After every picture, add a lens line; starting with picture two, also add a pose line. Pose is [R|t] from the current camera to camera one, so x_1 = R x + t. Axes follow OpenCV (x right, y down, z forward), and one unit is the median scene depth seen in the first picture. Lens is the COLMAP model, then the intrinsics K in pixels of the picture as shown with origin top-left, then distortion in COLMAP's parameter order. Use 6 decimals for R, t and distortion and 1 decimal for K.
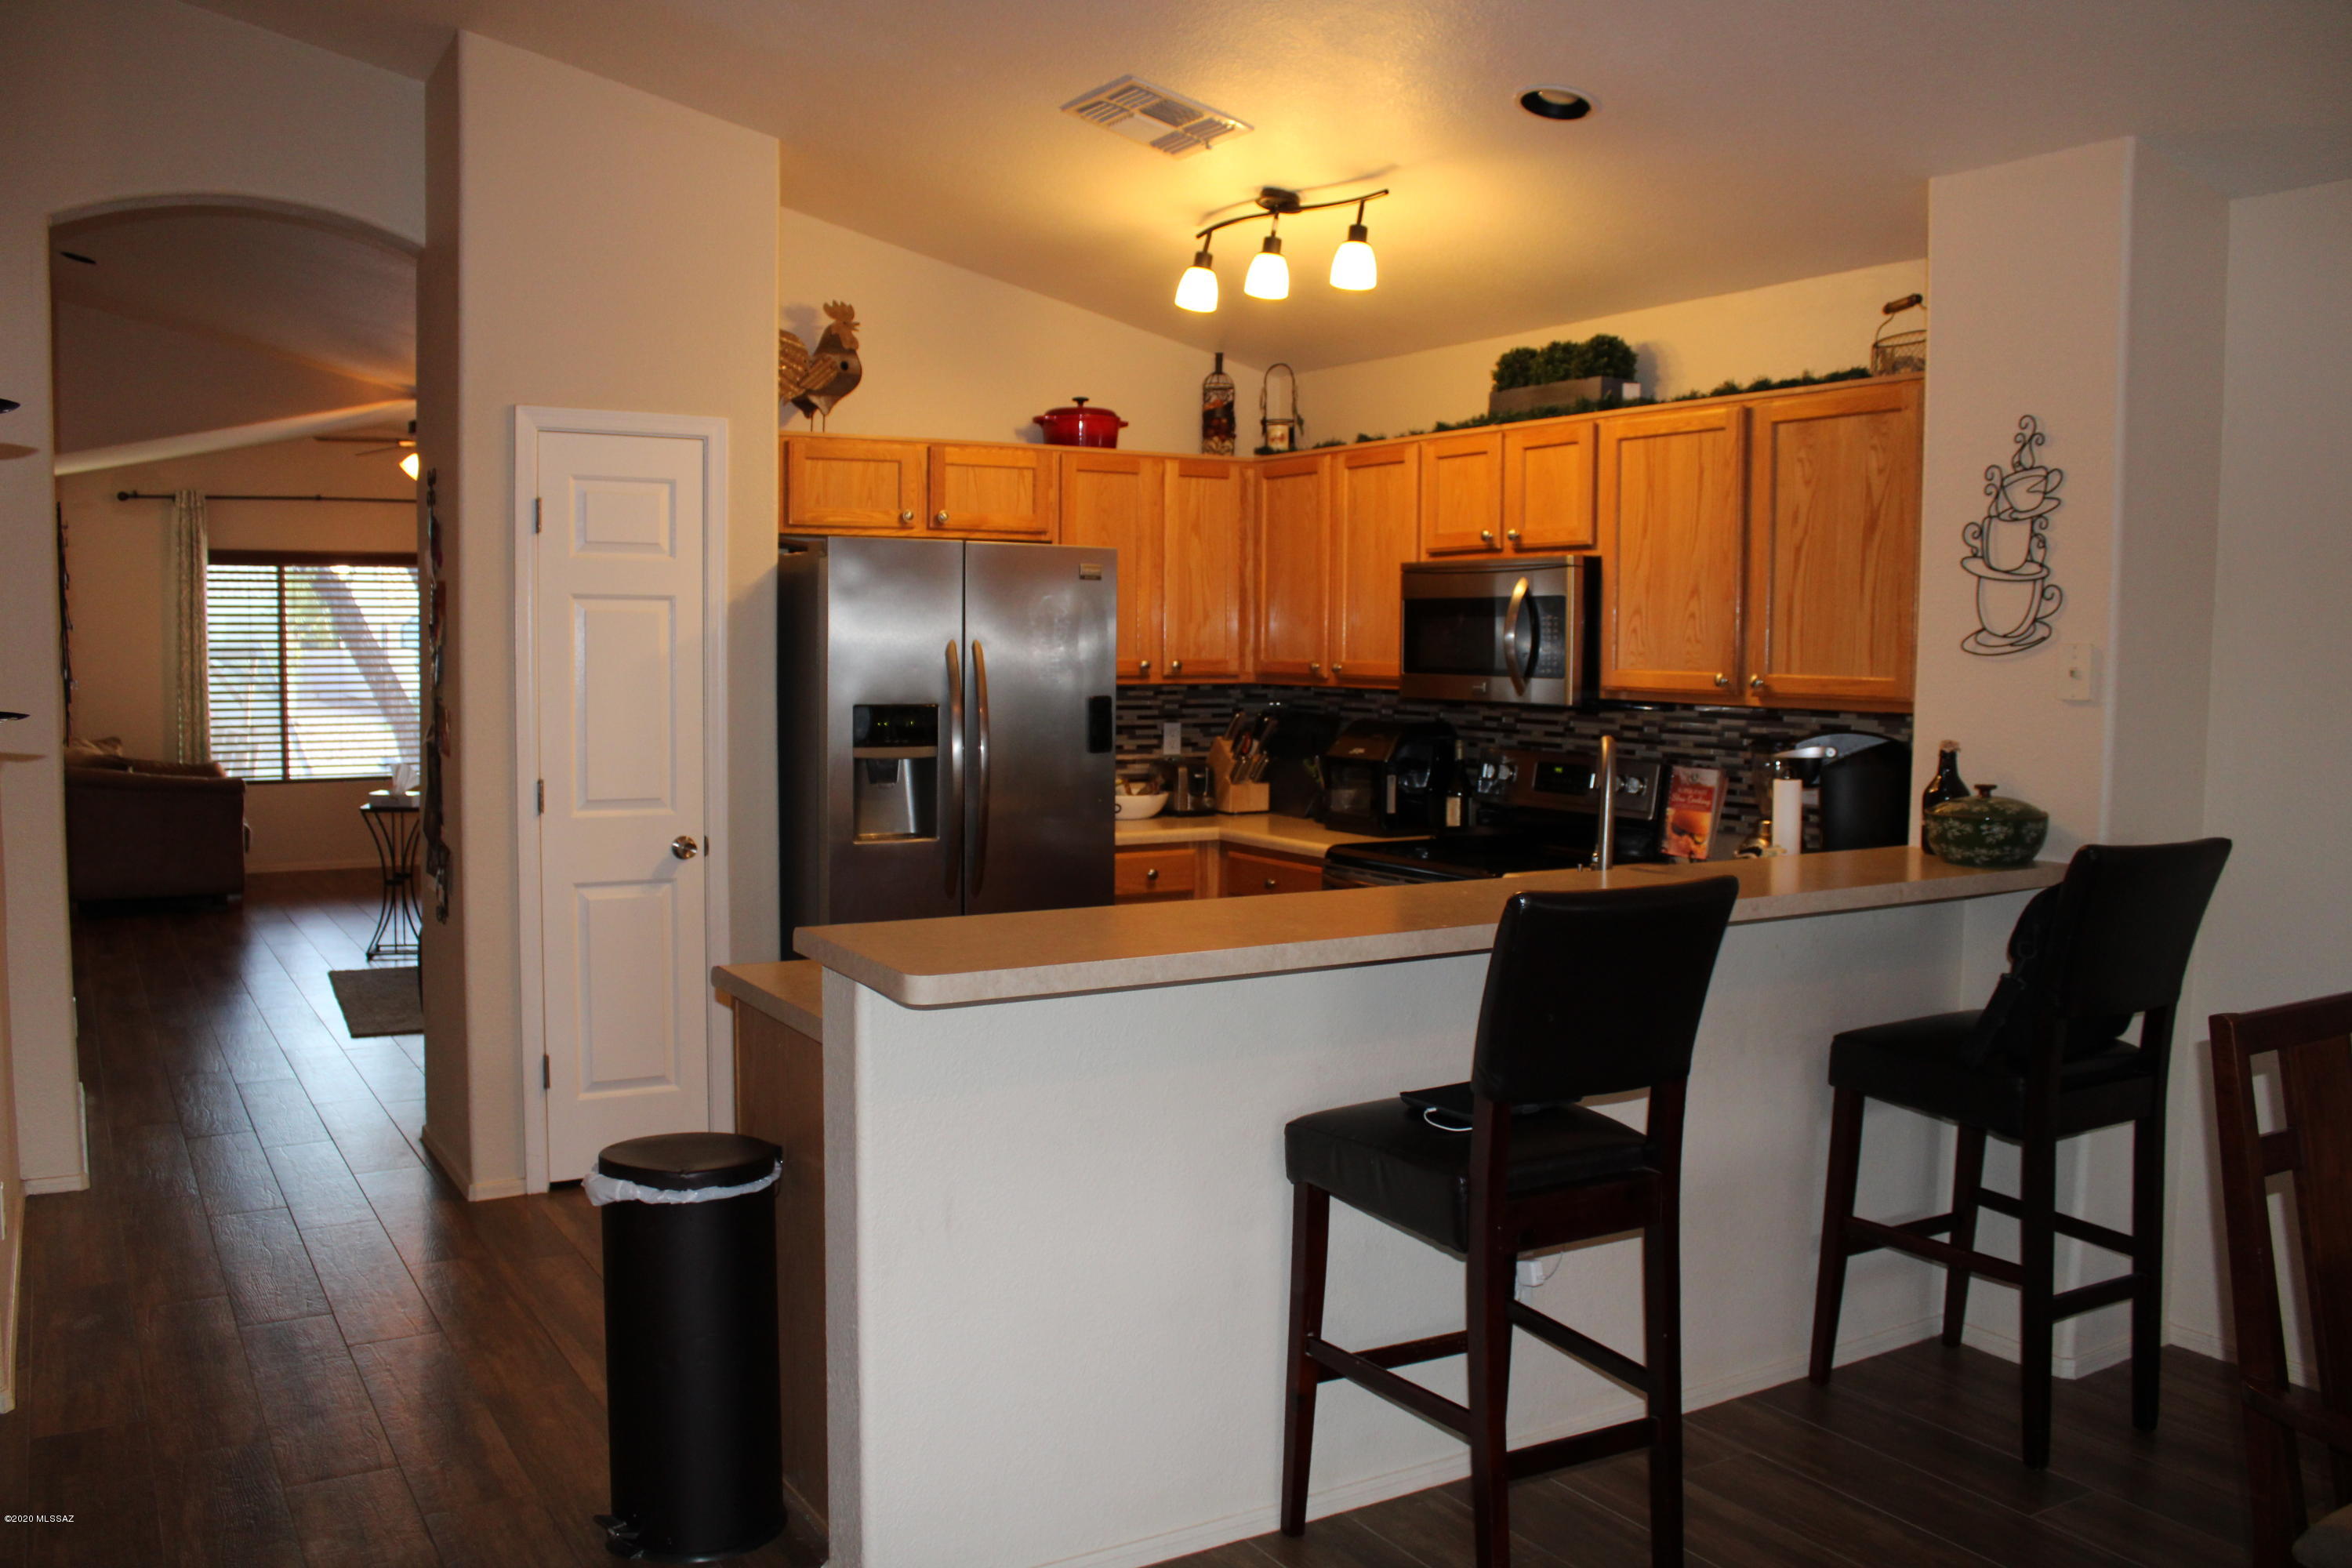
lens RADIAL K [[2005.6, 0, 1172.3], [0, 2005.6, 789.8], [0, 0, 1]] dist [-0.046914, 0.002933]
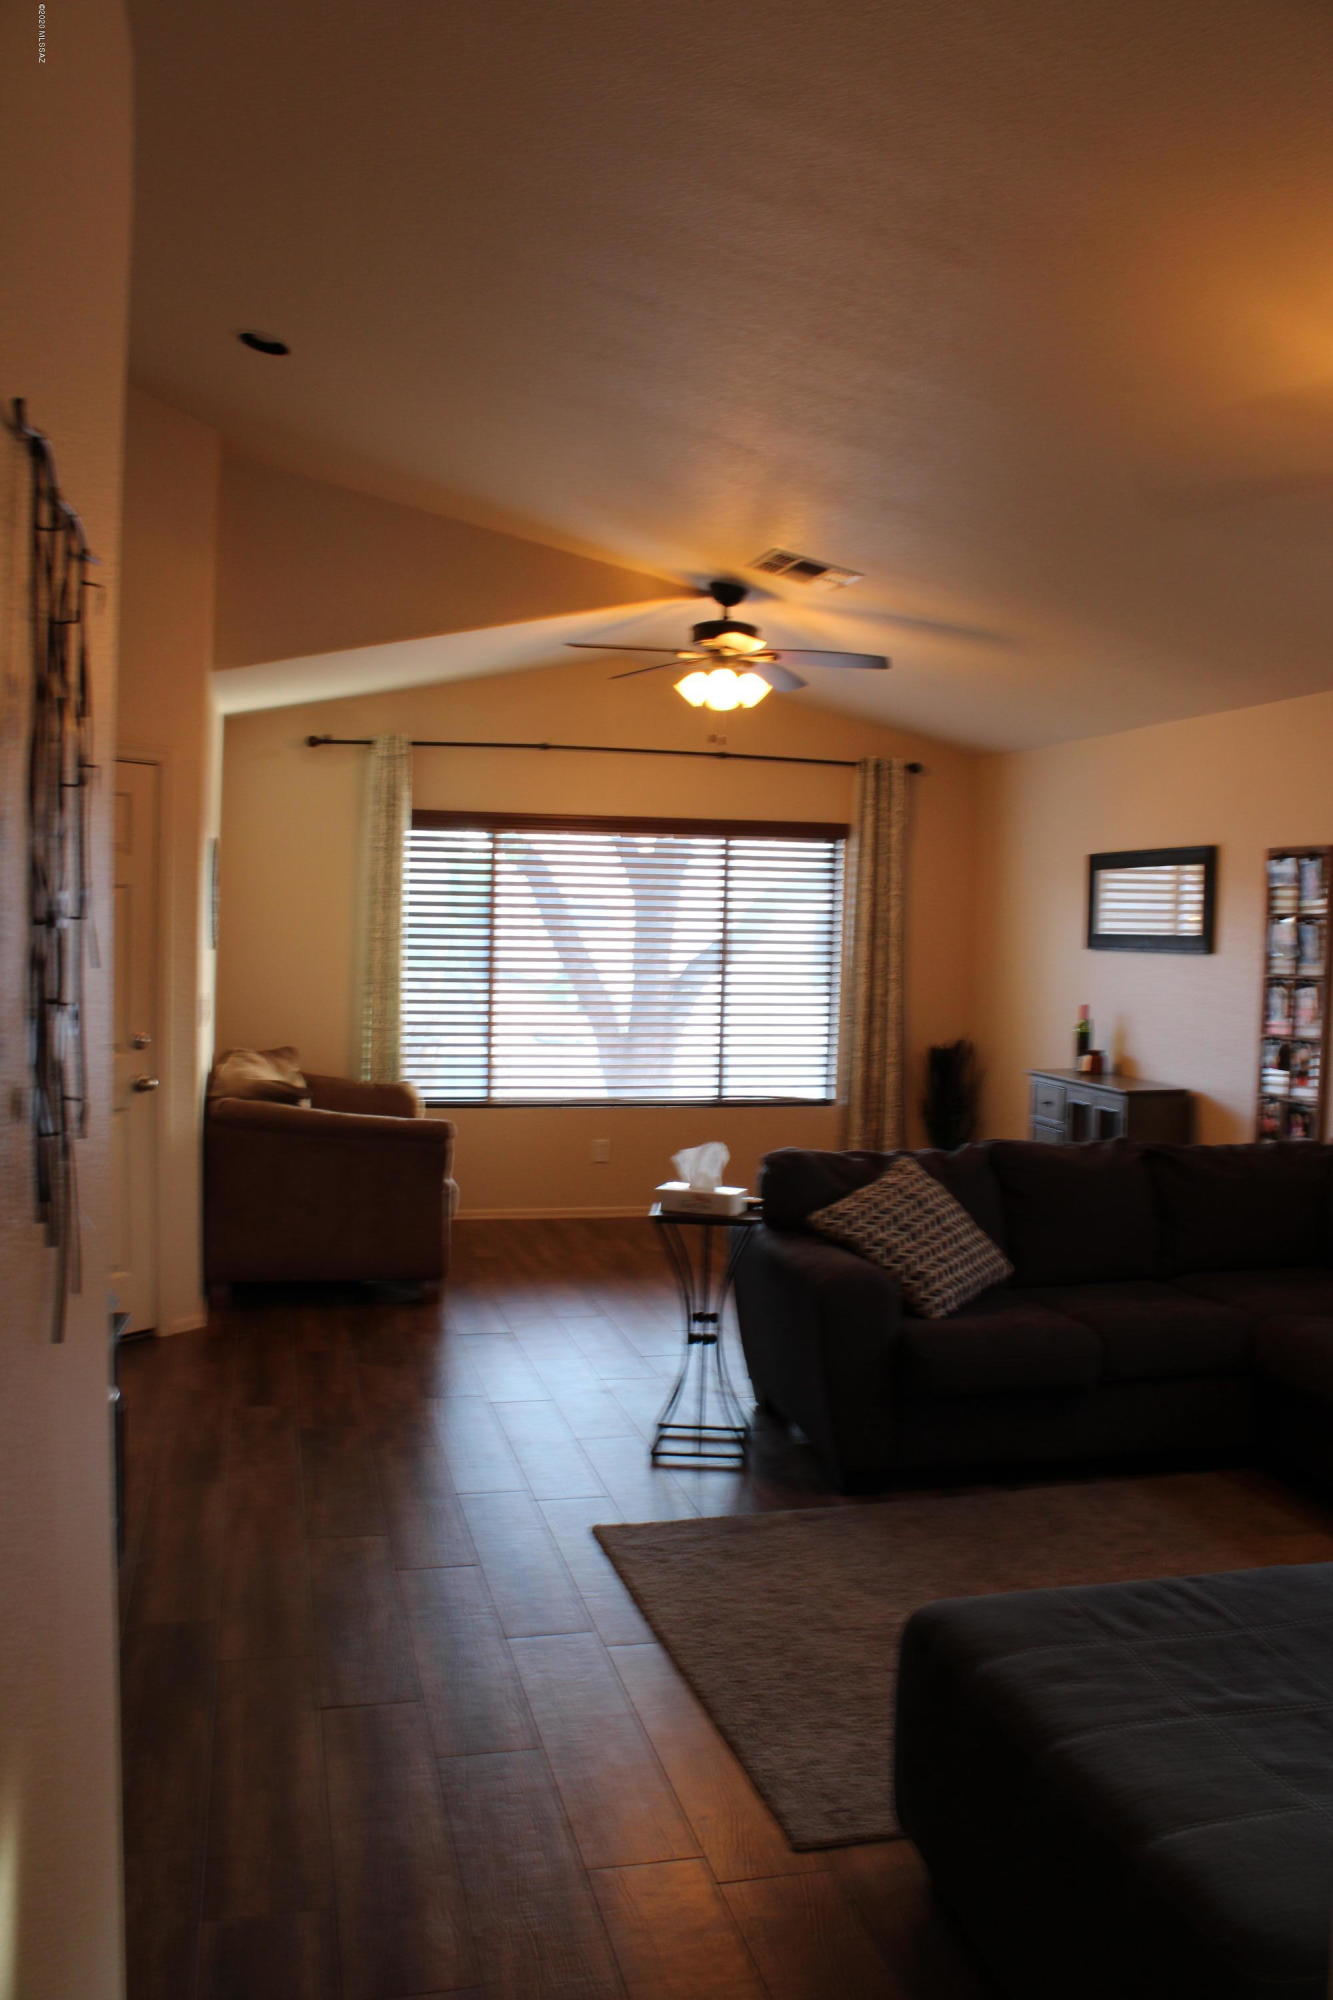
lens RADIAL K [[1705.5, 0, 668.2], [0, 1705.5, 996.9], [0, 0, 1]] dist [-0.046914, 0.002933]
pose [[0.961179, 0.033323, -0.273904, -0.200147], [-0.041673, 0.998825, -0.024723, -0.034192], [0.272759, 0.035177, 0.961439, 0.380239]]
